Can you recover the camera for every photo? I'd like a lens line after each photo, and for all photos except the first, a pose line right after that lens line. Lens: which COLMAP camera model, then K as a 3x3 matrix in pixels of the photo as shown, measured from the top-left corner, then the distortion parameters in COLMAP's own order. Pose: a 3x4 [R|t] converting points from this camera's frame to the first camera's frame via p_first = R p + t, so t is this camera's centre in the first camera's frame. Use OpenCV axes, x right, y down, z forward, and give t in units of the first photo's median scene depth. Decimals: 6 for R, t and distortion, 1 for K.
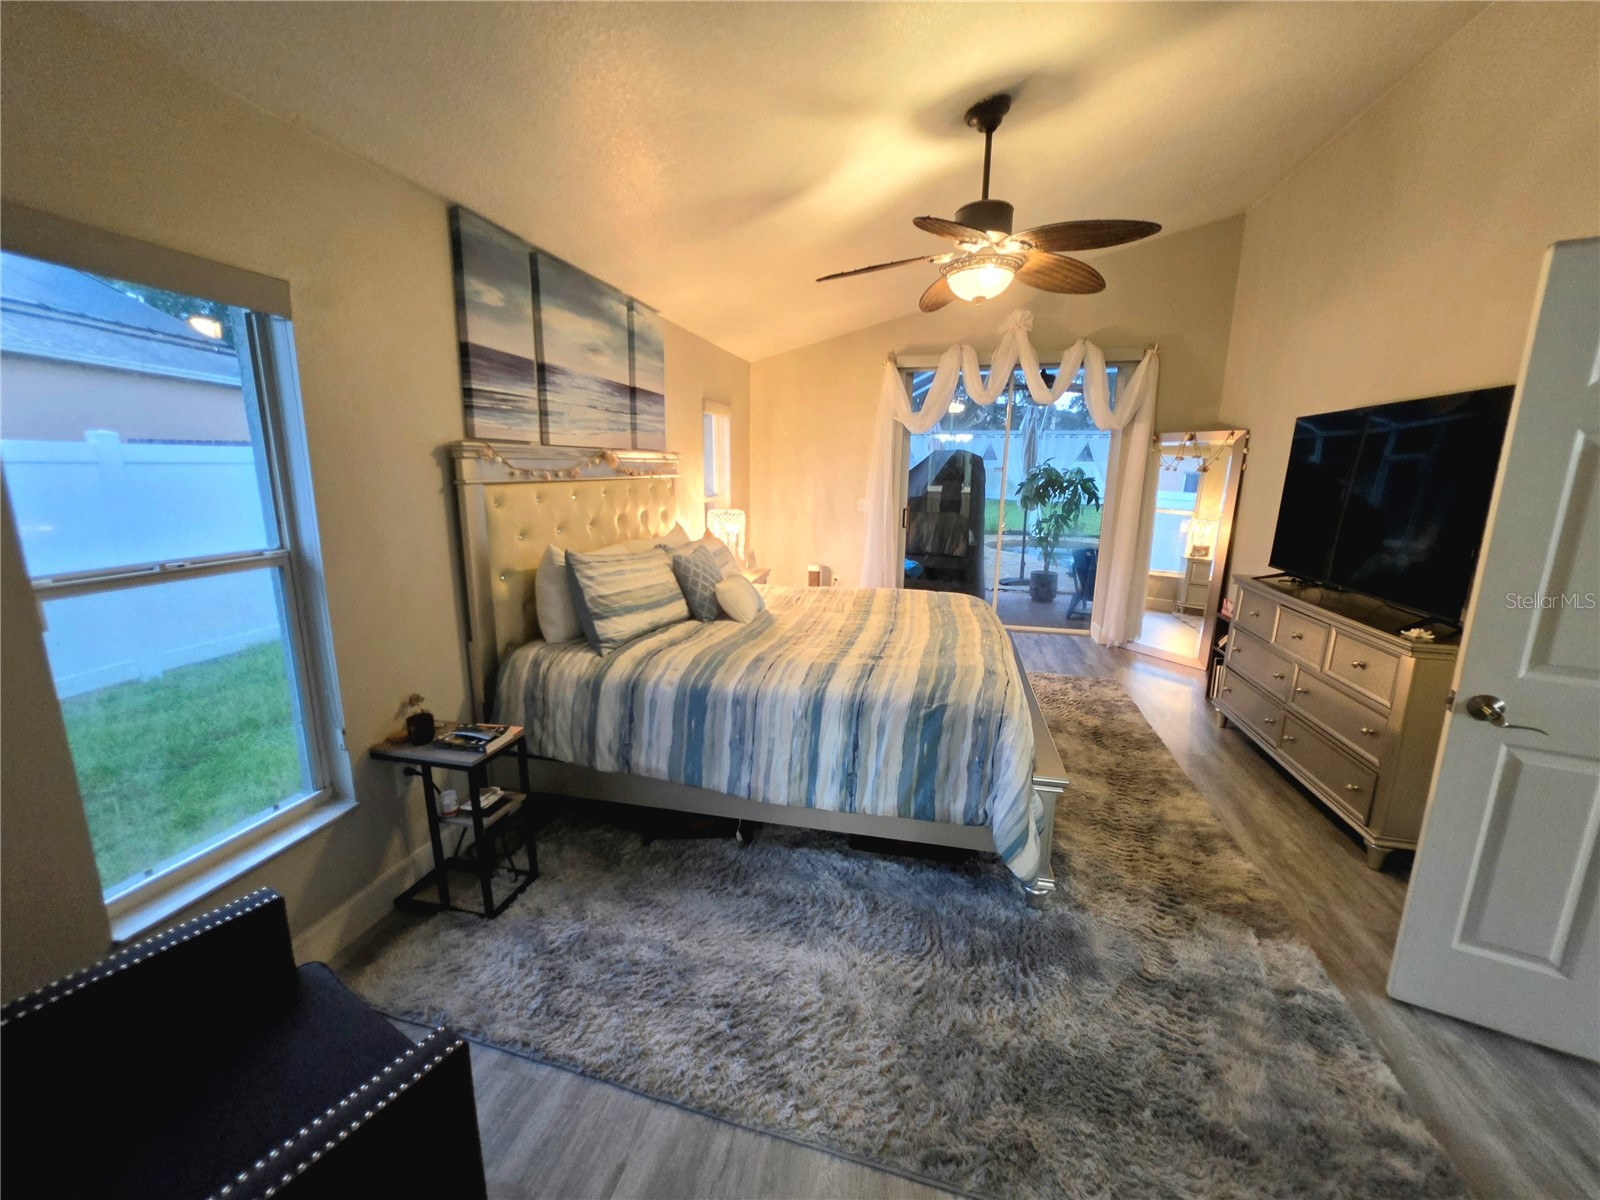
lens RADIAL K [[638.3, 0, 795.8], [0, 638.3, 595.1], [0, 0, 1]] dist [-0.002264, -0.000014]
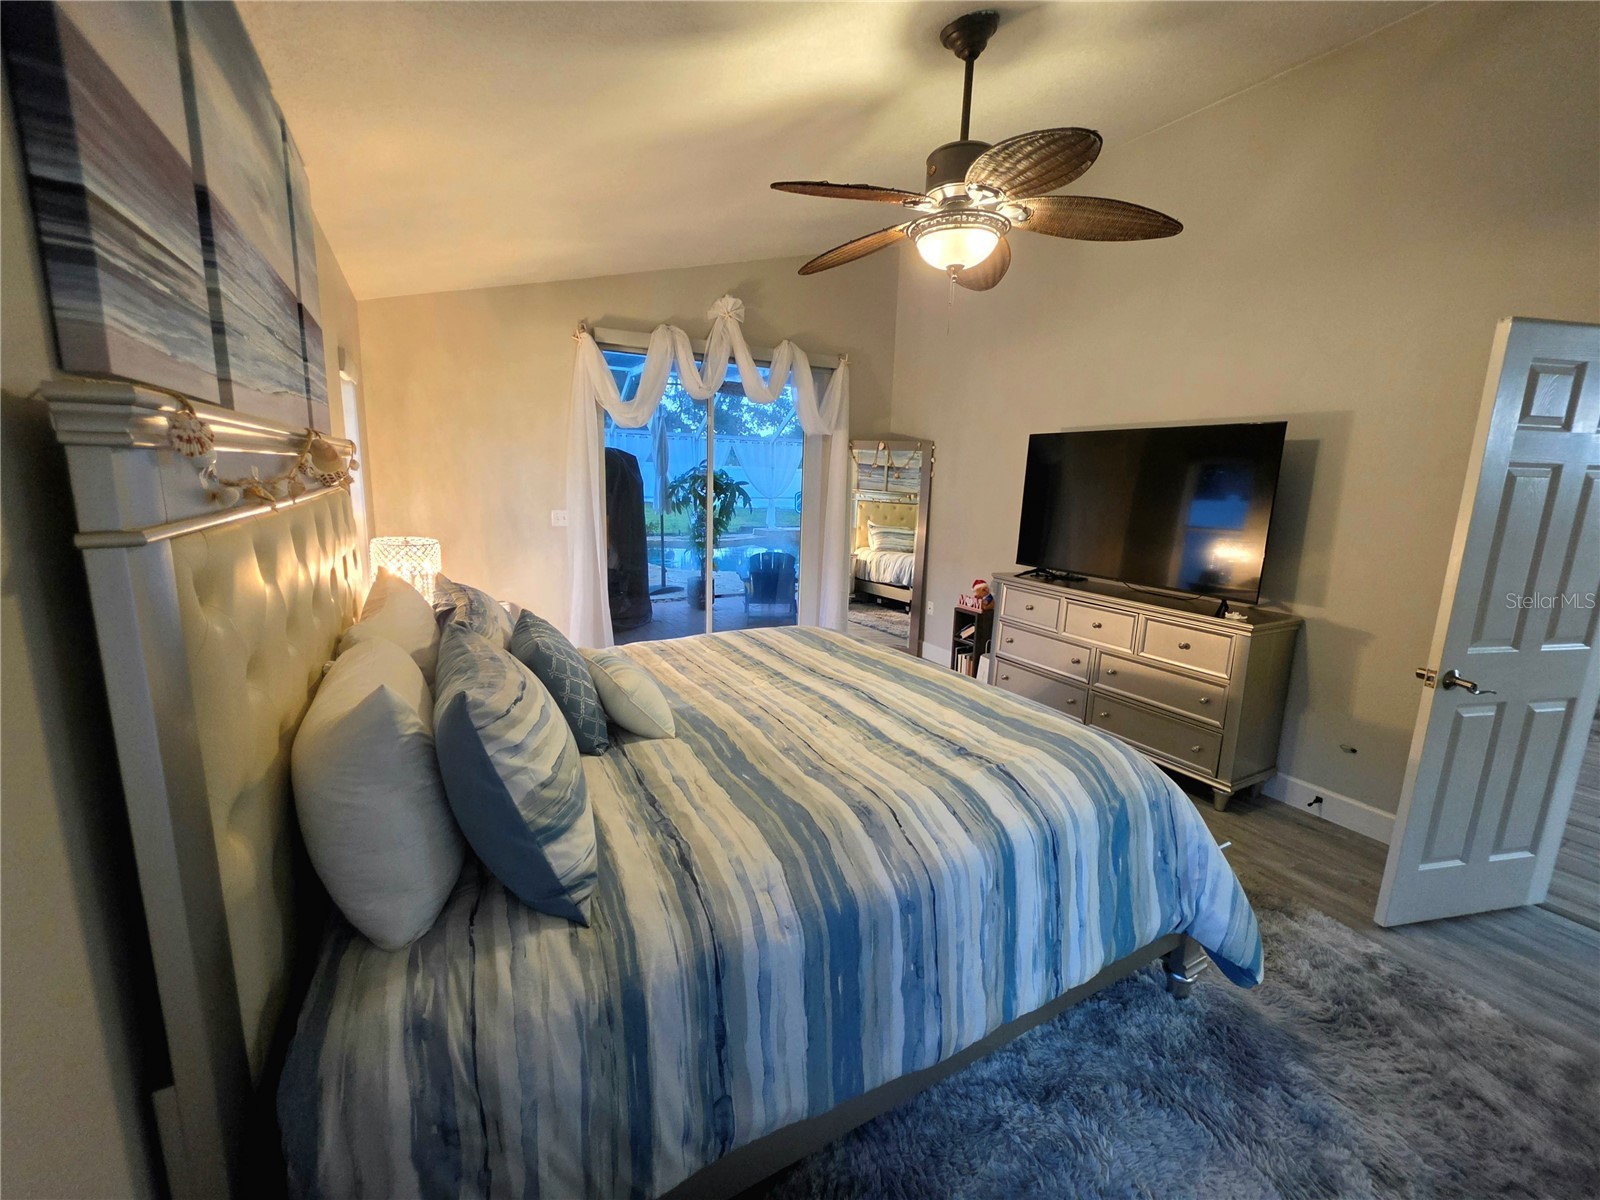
lens RADIAL K [[639.3, 0, 795.7], [0, 639.3, 590.5], [0, 0, 1]] dist [-0.002069, -0.000301]
pose [[0.748466, -0.109616, 0.654051, -0.442032], [0.110899, 0.993046, 0.039522, -0.122951], [-0.653835, 0.042953, 0.755417, 0.565268]]
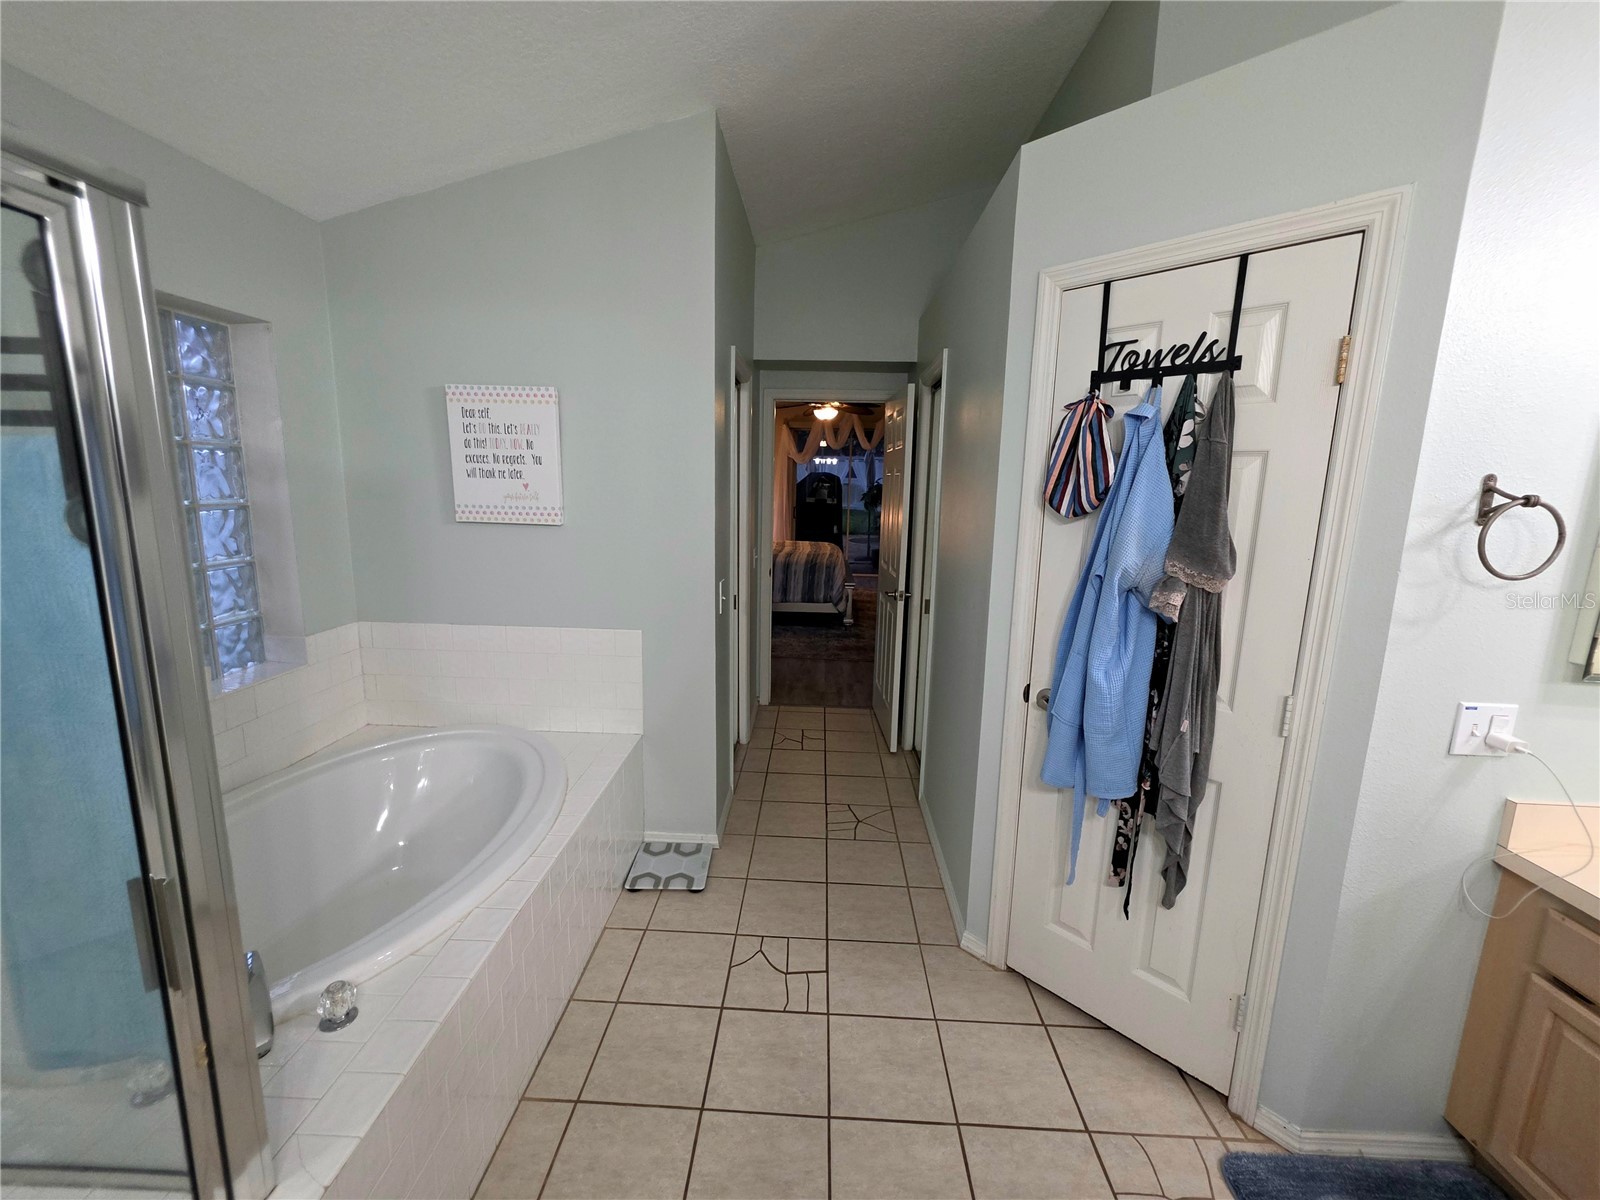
lens RADIAL K [[639.3, 0, 795.7], [0, 639.3, 590.5], [0, 0, 1]] dist [-0.002069, -0.000301]
pose [[0.982665, -0.023119, 0.183940, -0.354480], [0.028795, 0.999186, -0.028249, 0.331595], [-0.183138, 0.033056, 0.982531, -1.638199]]
